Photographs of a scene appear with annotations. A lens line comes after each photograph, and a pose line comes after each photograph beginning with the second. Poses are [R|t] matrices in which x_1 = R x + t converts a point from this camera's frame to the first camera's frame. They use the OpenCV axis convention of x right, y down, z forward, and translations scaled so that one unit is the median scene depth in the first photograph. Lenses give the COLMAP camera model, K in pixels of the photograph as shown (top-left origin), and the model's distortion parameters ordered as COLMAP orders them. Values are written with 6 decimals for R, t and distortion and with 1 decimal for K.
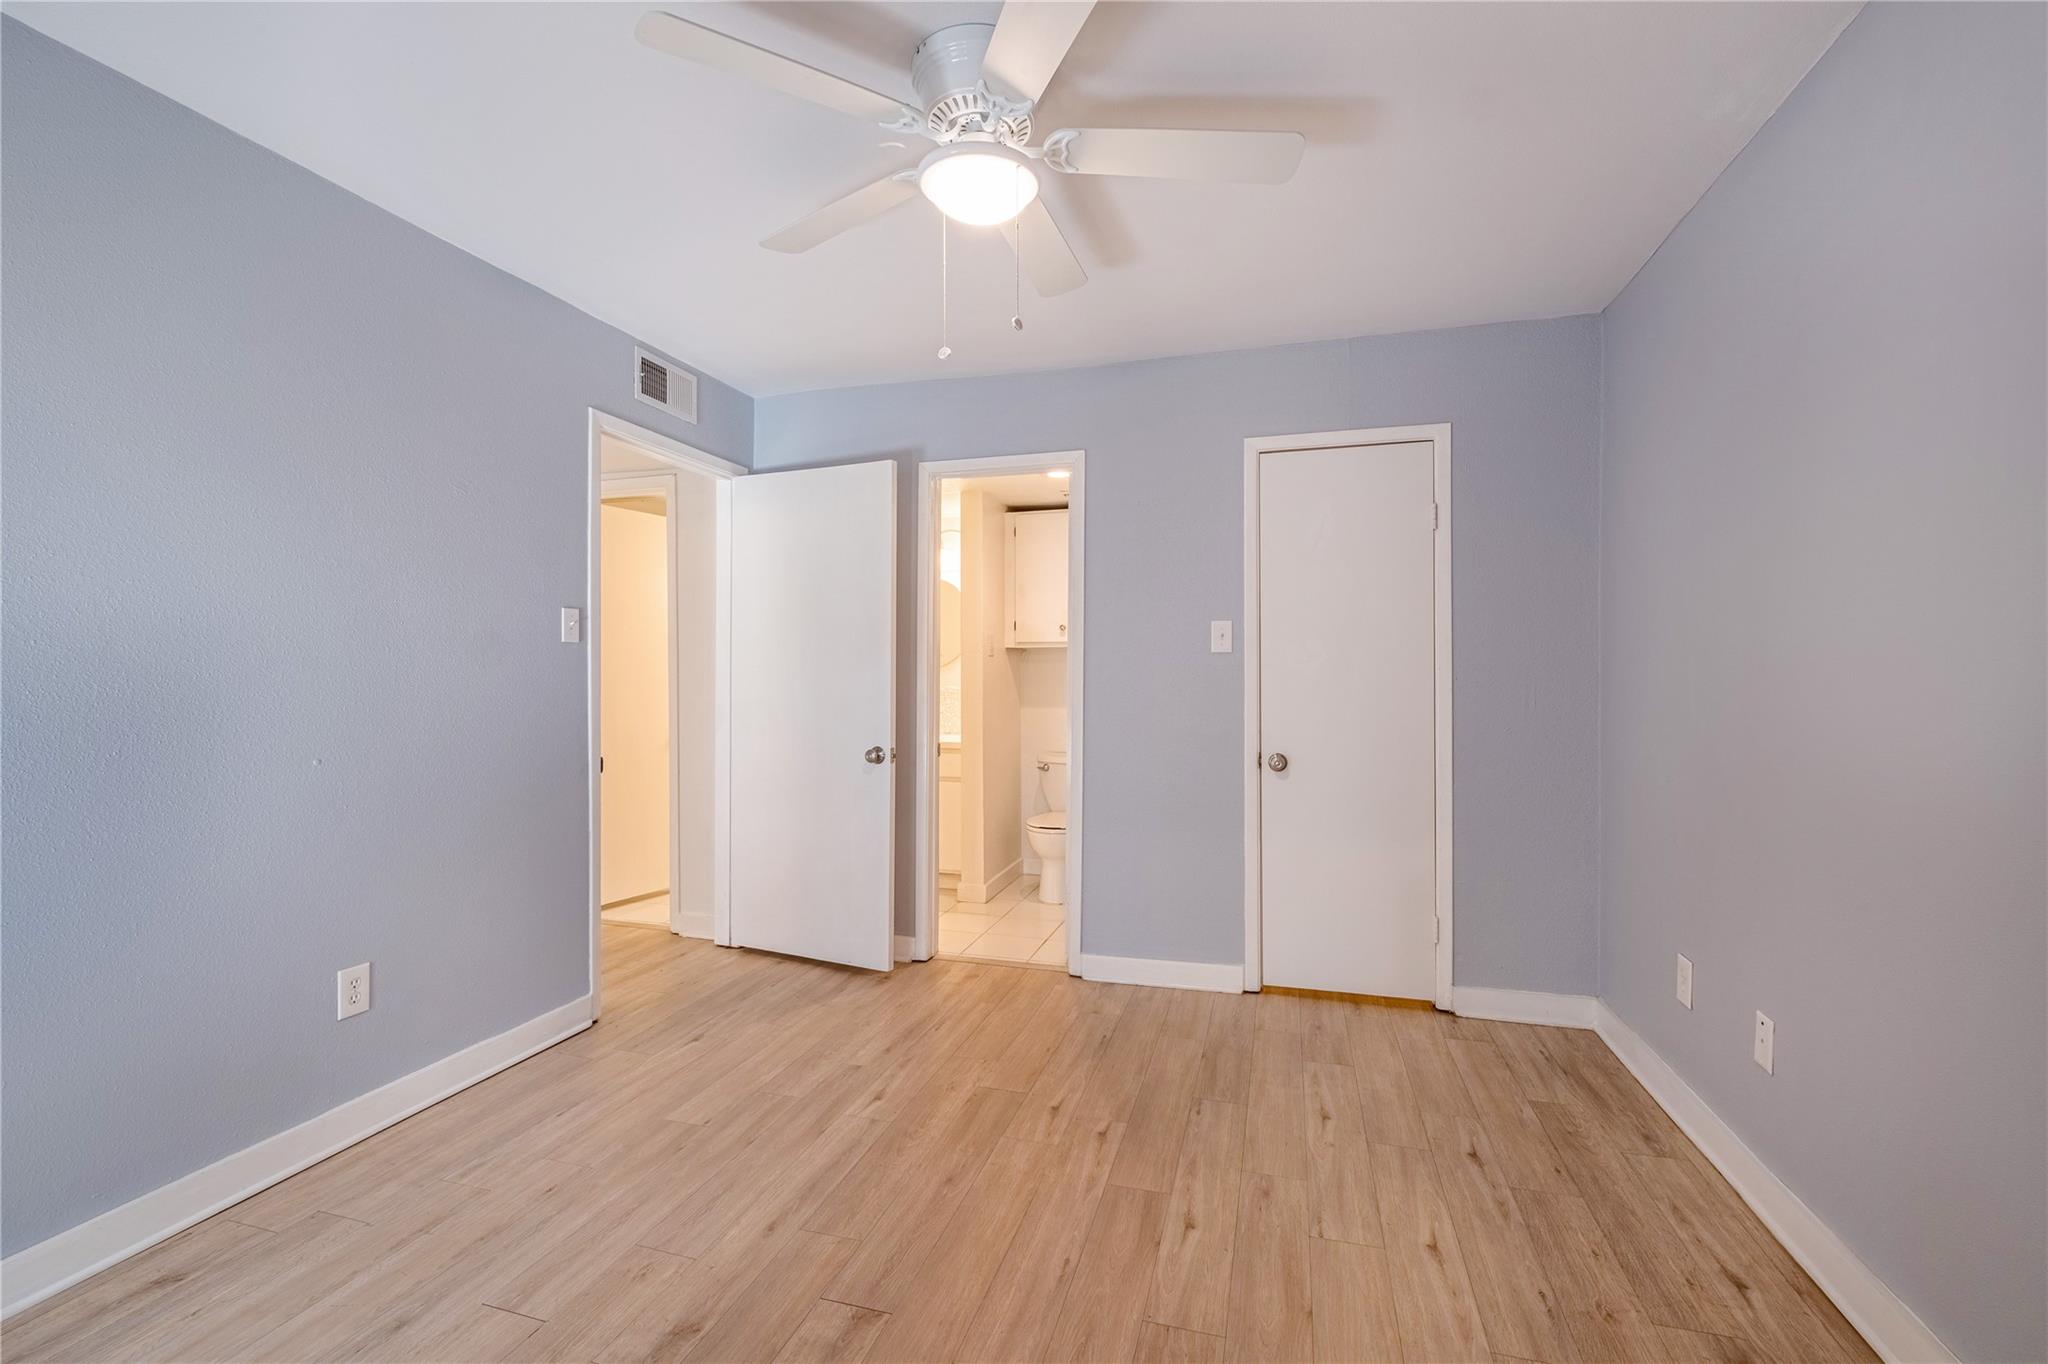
lens RADIAL K [[897.2, 0, 1023.5], [0, 897.2, 680.9], [0, 0, 1]] dist [0.008408, -0.004670]
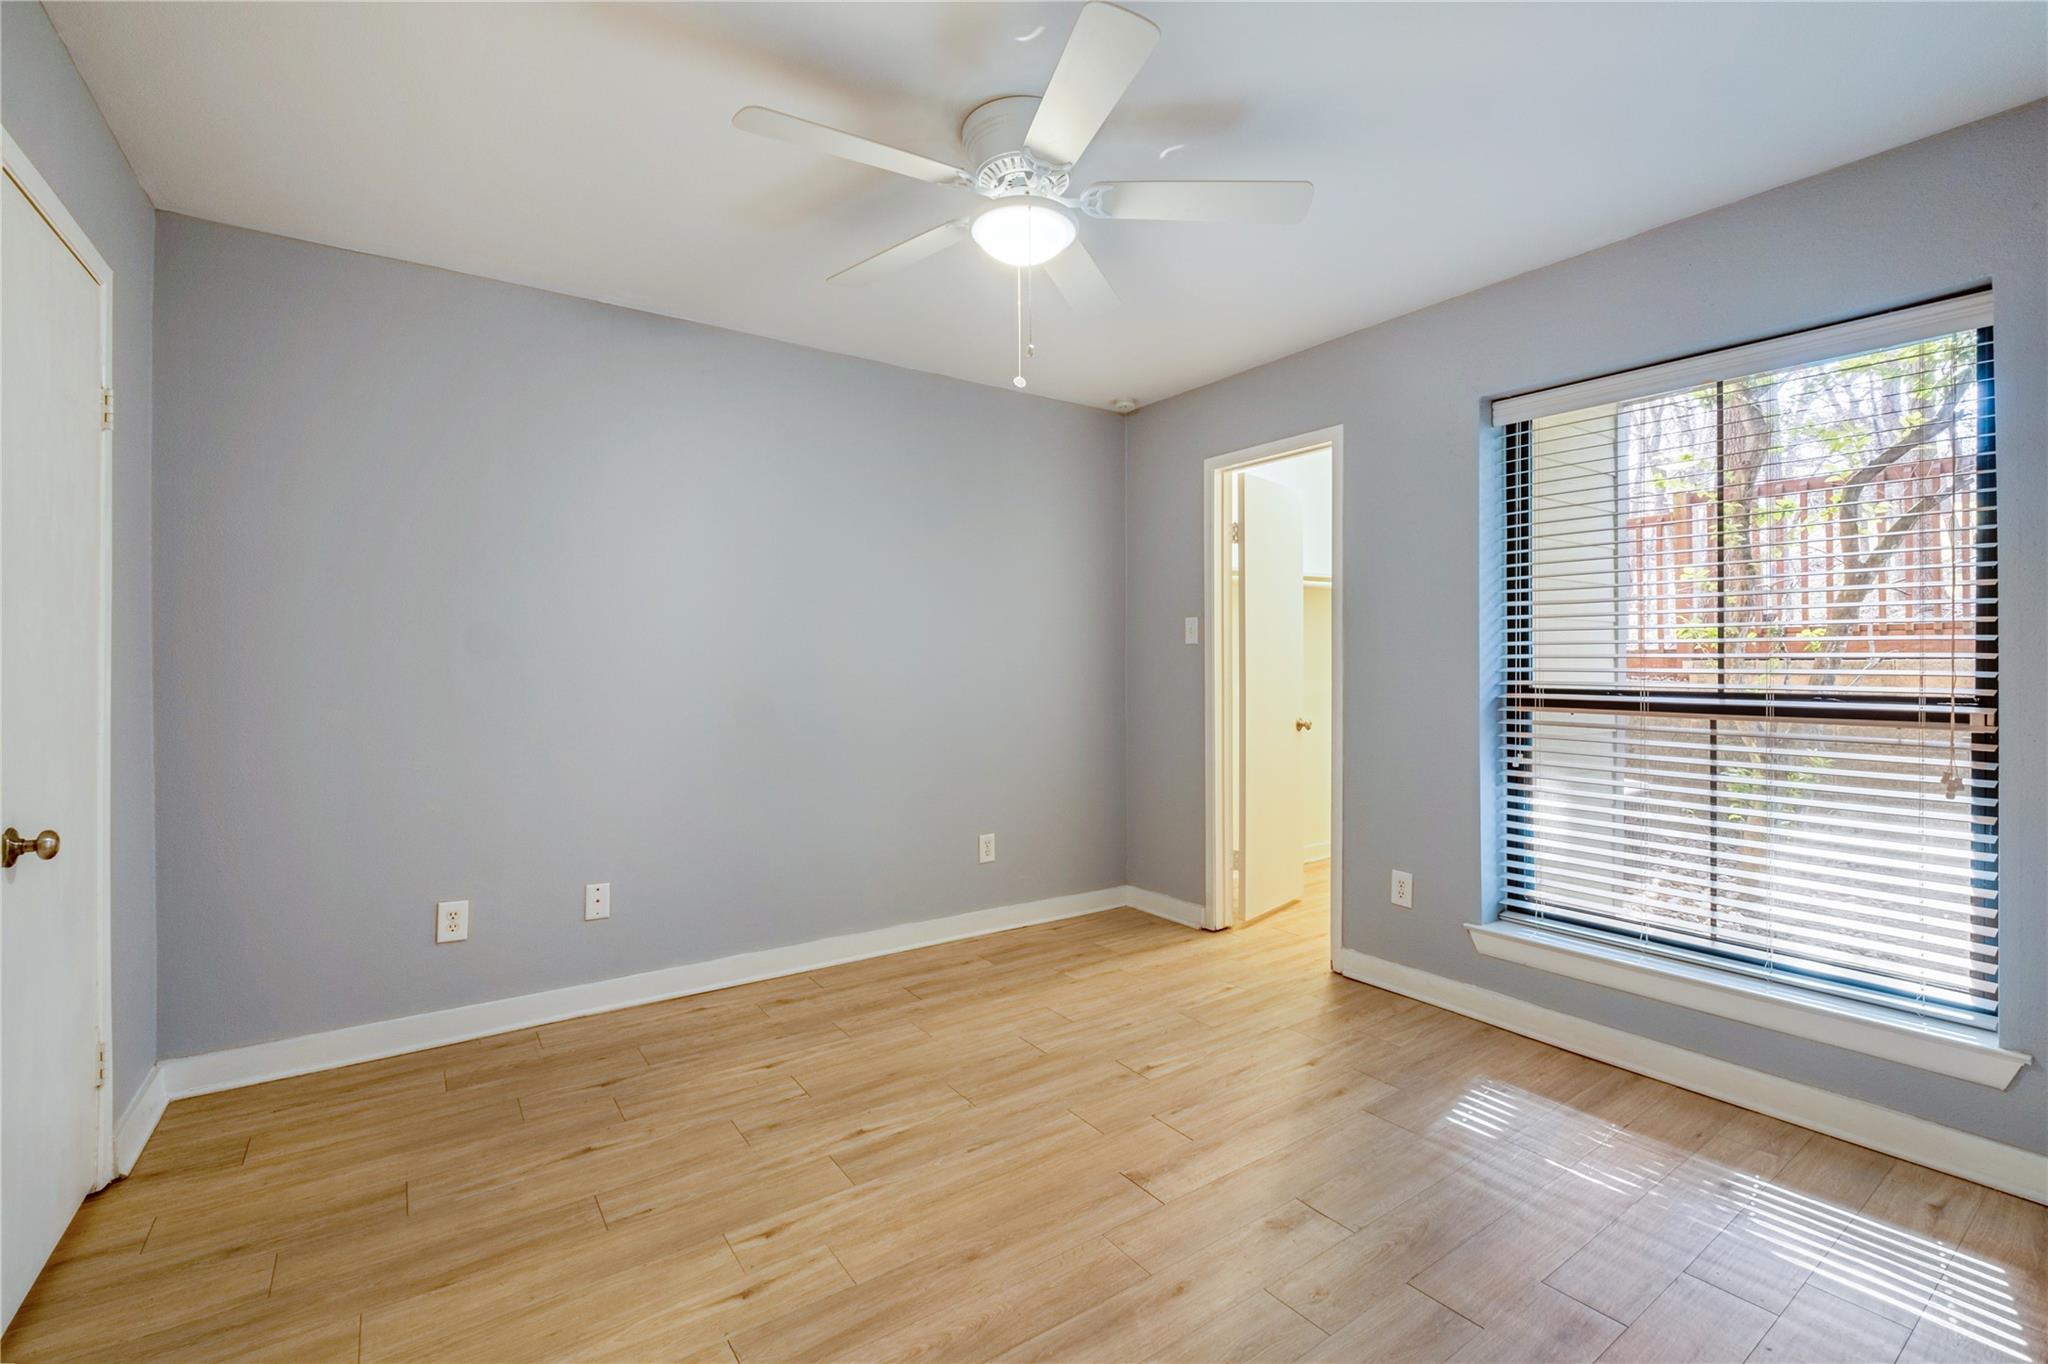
lens RADIAL K [[897.2, 0, 1021.4], [0, 897.2, 669.9], [0, 0, 1]] dist [0.008408, -0.004670]
pose [[-0.788956, -0.004915, 0.614430, -0.623767], [-0.001666, 0.999981, 0.005860, -0.004367], [-0.614447, 0.003600, -0.788950, 1.602048]]
